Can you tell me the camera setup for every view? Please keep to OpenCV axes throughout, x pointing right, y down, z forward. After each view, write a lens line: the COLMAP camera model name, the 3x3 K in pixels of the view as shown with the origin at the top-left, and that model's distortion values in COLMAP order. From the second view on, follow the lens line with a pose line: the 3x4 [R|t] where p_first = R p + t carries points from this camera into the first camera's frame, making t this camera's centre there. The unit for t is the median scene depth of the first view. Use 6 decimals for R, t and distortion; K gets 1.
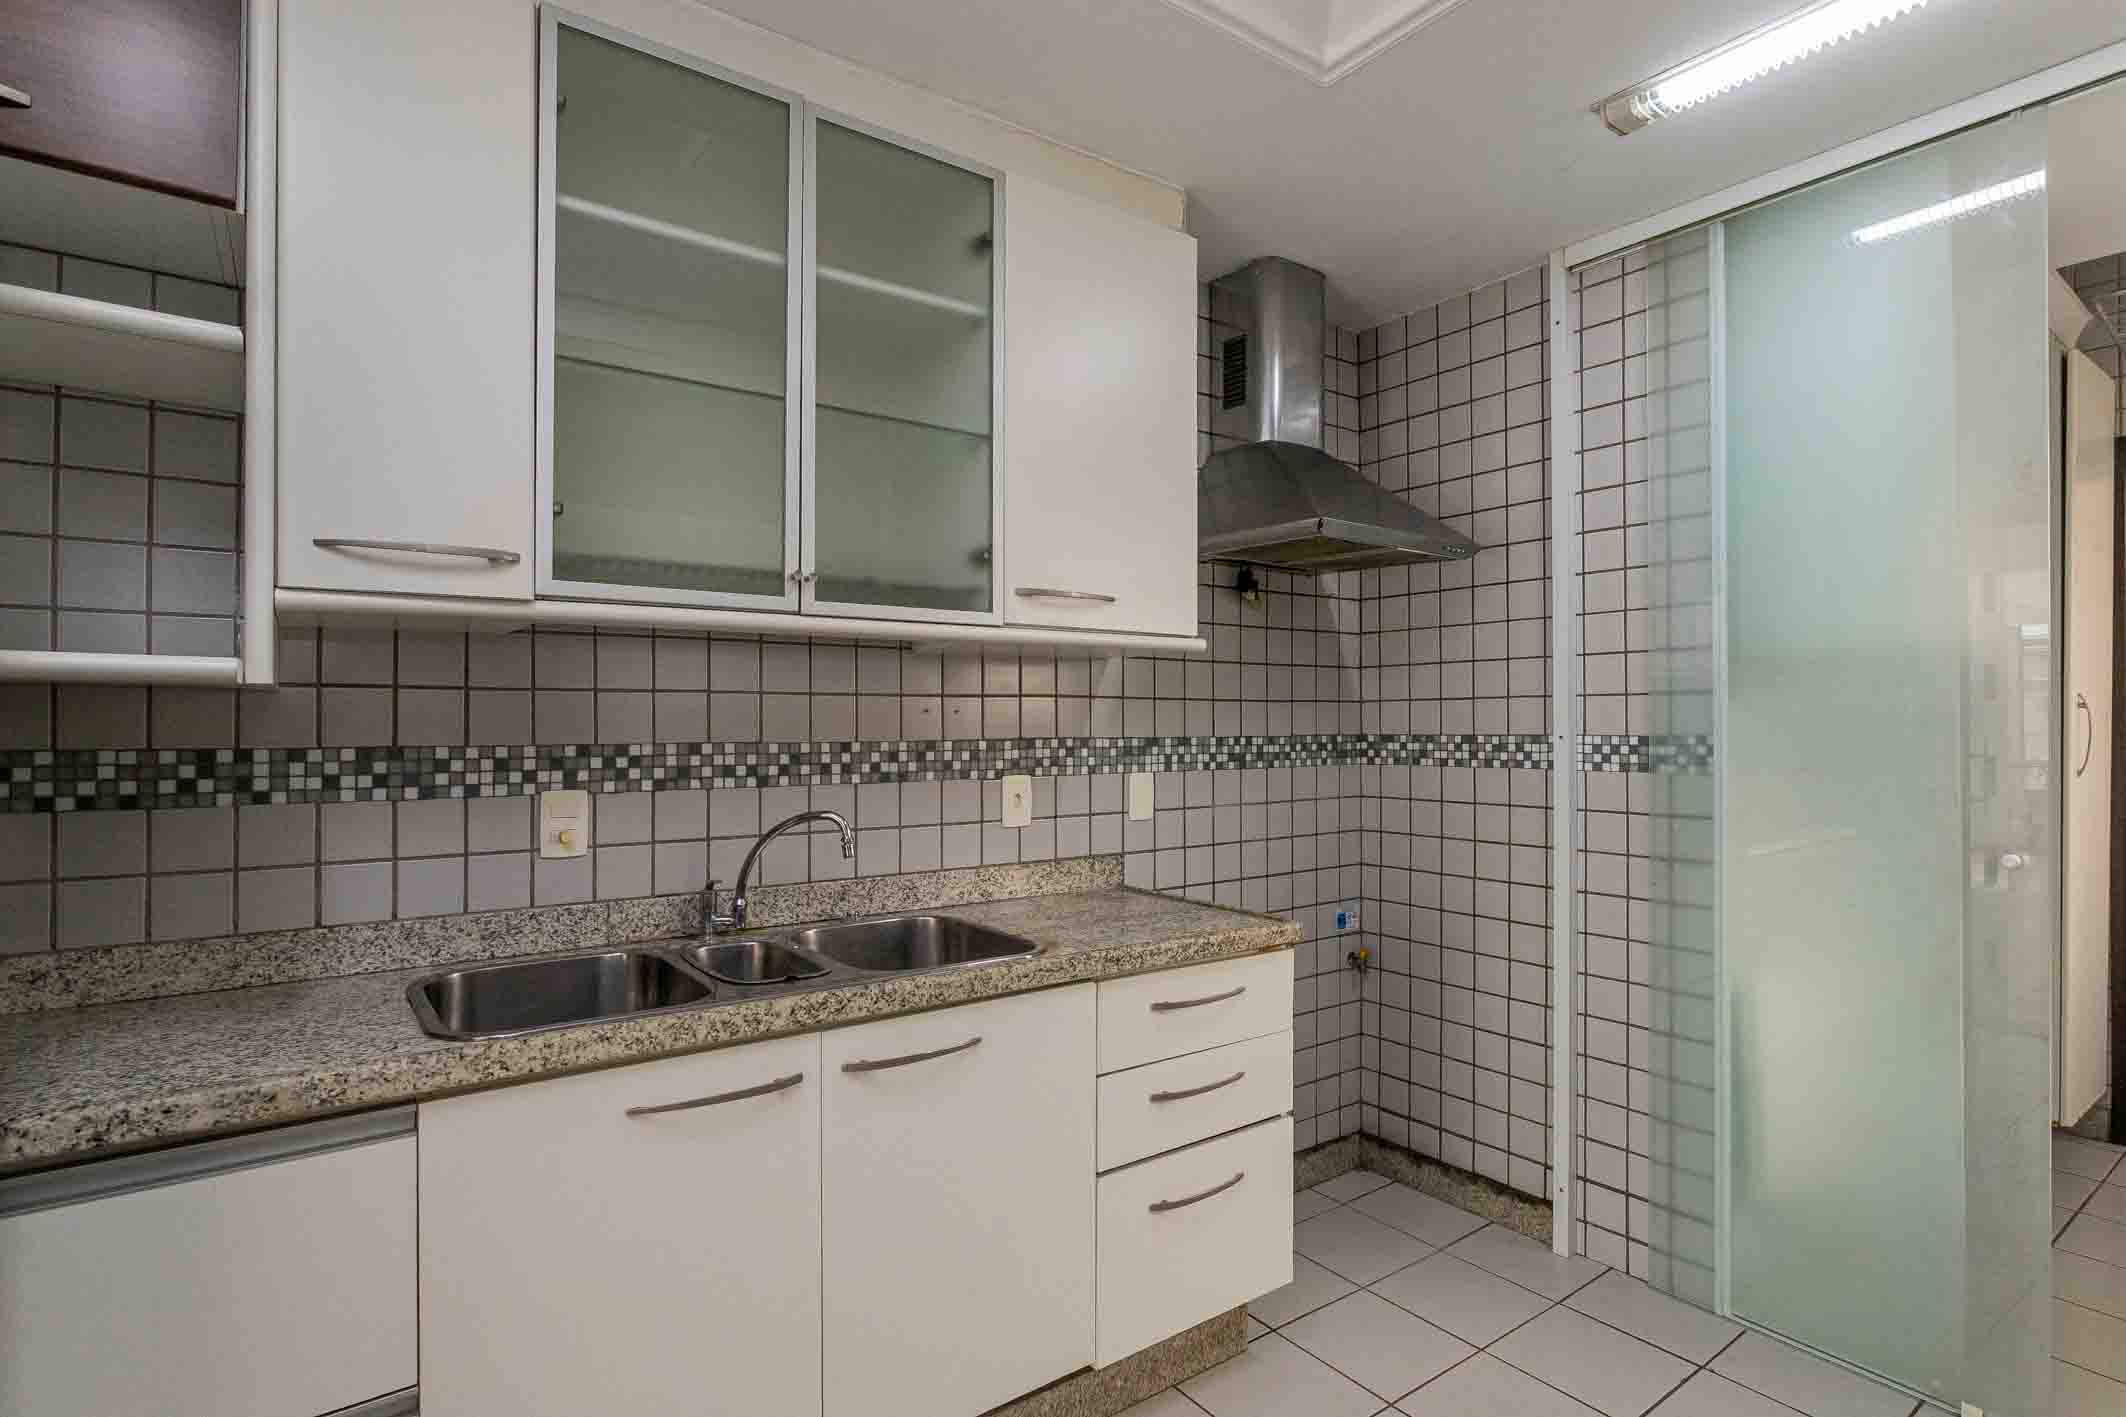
lens RADIAL K [[1067.0, 0, 1054.8], [0, 1067.0, 721.7], [0, 0, 1]] dist [-0.024841, 0.028701]
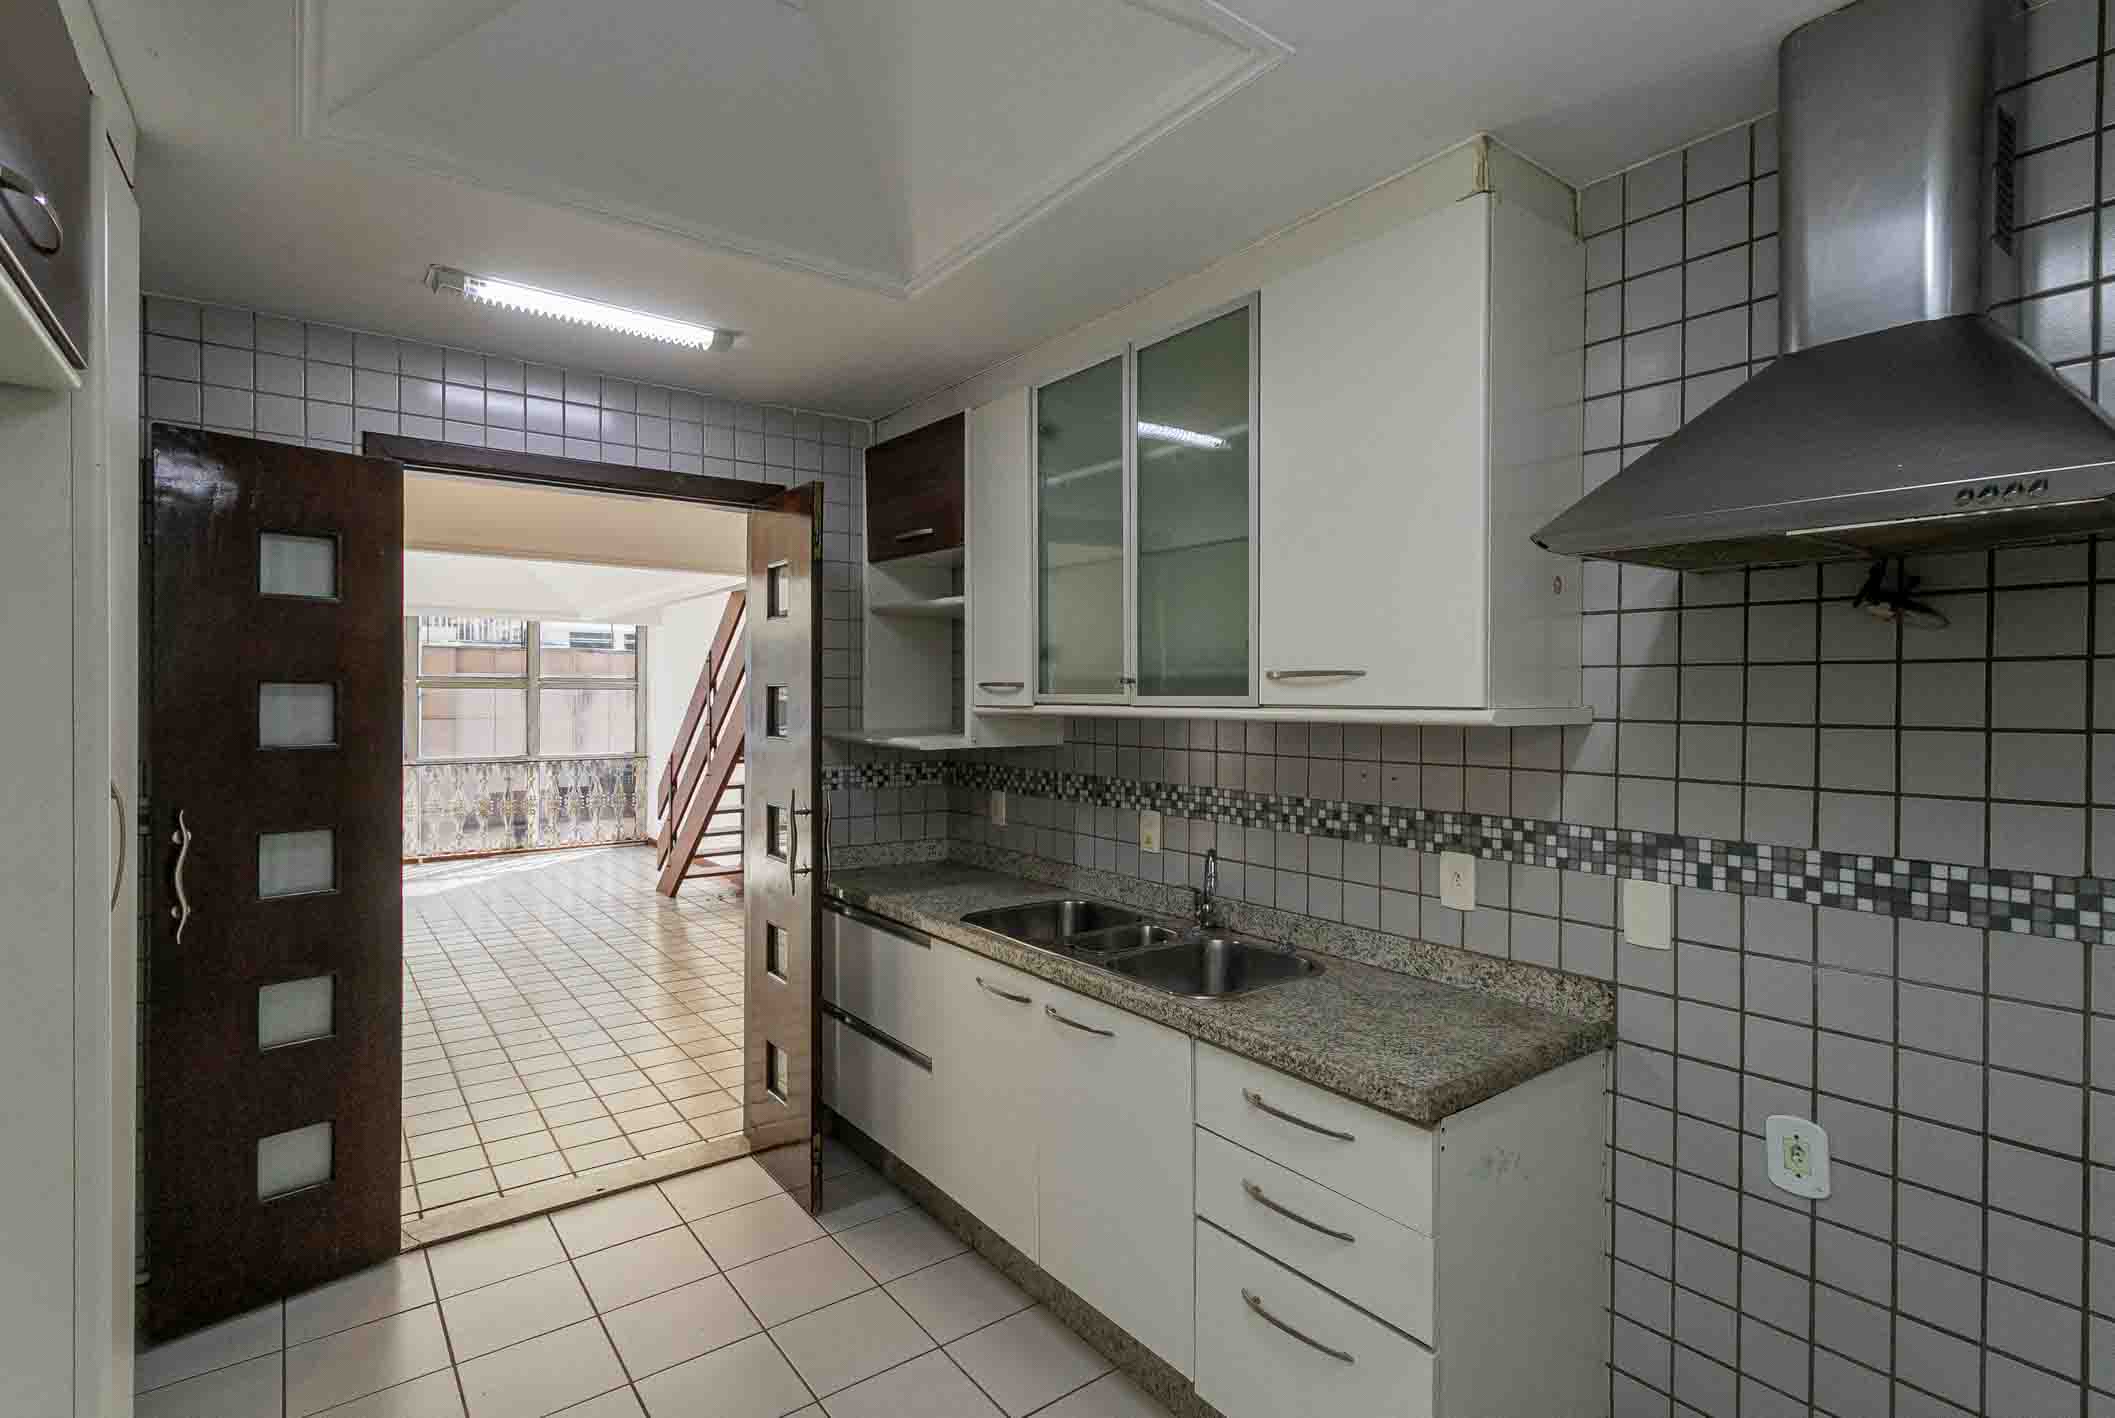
lens RADIAL K [[1060.9, 0, 1057.4], [0, 1060.9, 701.3], [0, 0, 1]] dist [0.002301, 0.001057]
pose [[-0.005803, 0.009895, -0.999934, 0.876349], [0.001496, 0.999950, 0.009887, -0.089198], [0.999982, -0.001438, -0.005817, 0.667590]]
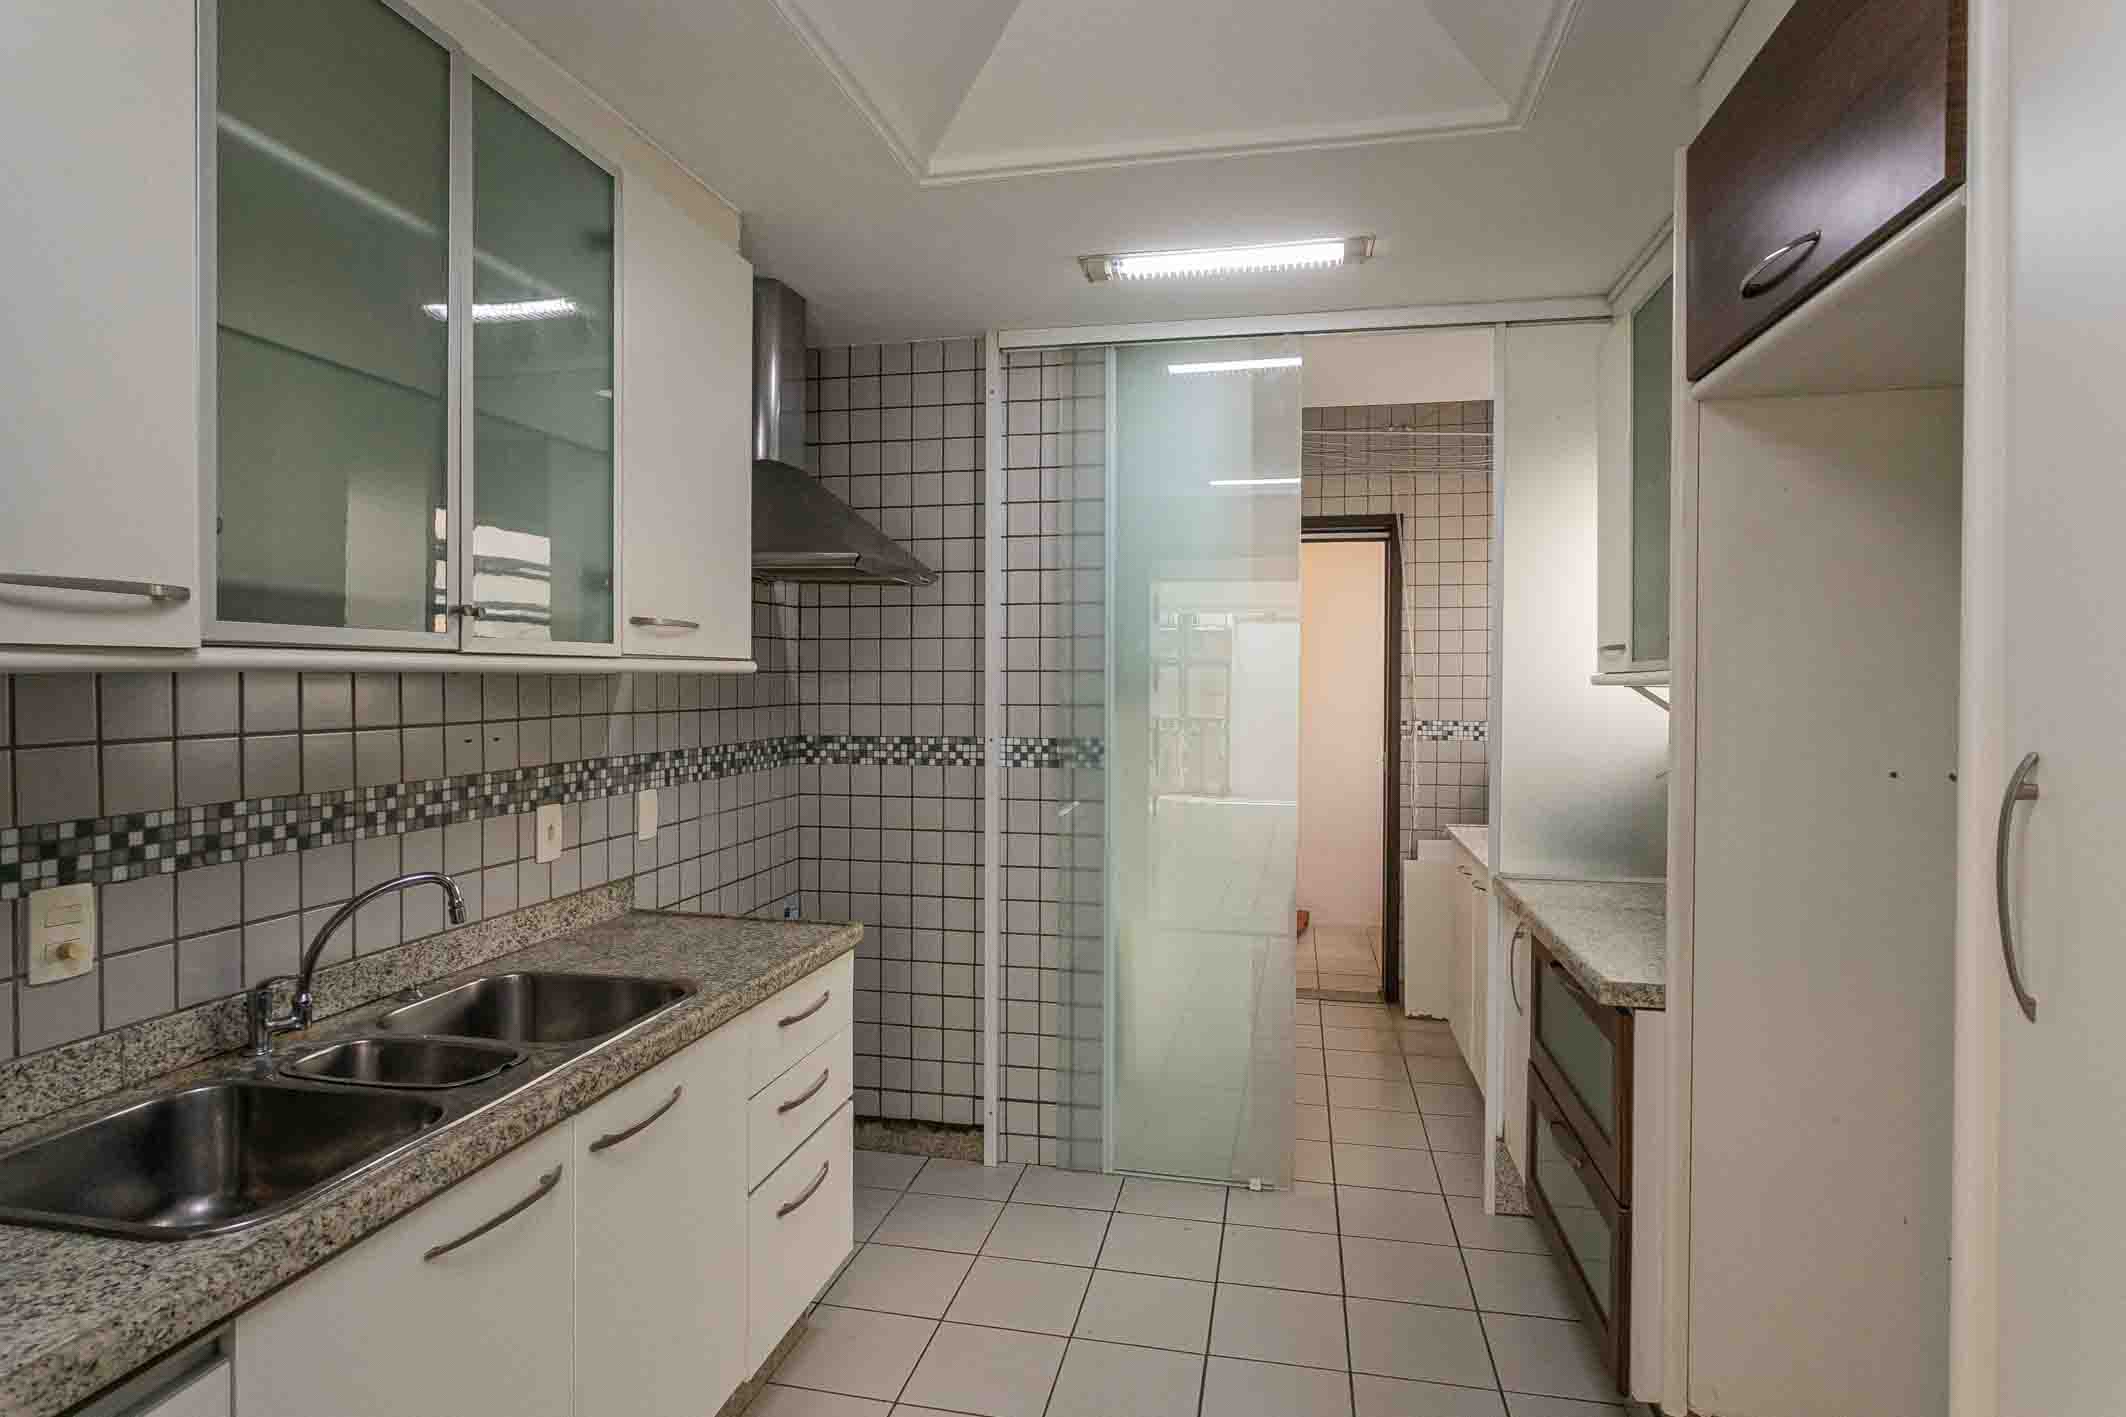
lens RADIAL K [[1151.8, 0, 1063.0], [0, 1151.8, 708.5], [0, 0, 1]] dist [0.000579, 0.010768]
pose [[0.740800, -0.012221, 0.671615, -0.371868], [-0.008093, 0.999600, 0.027115, -0.062486], [-0.671677, -0.025522, 0.740404, -0.019741]]
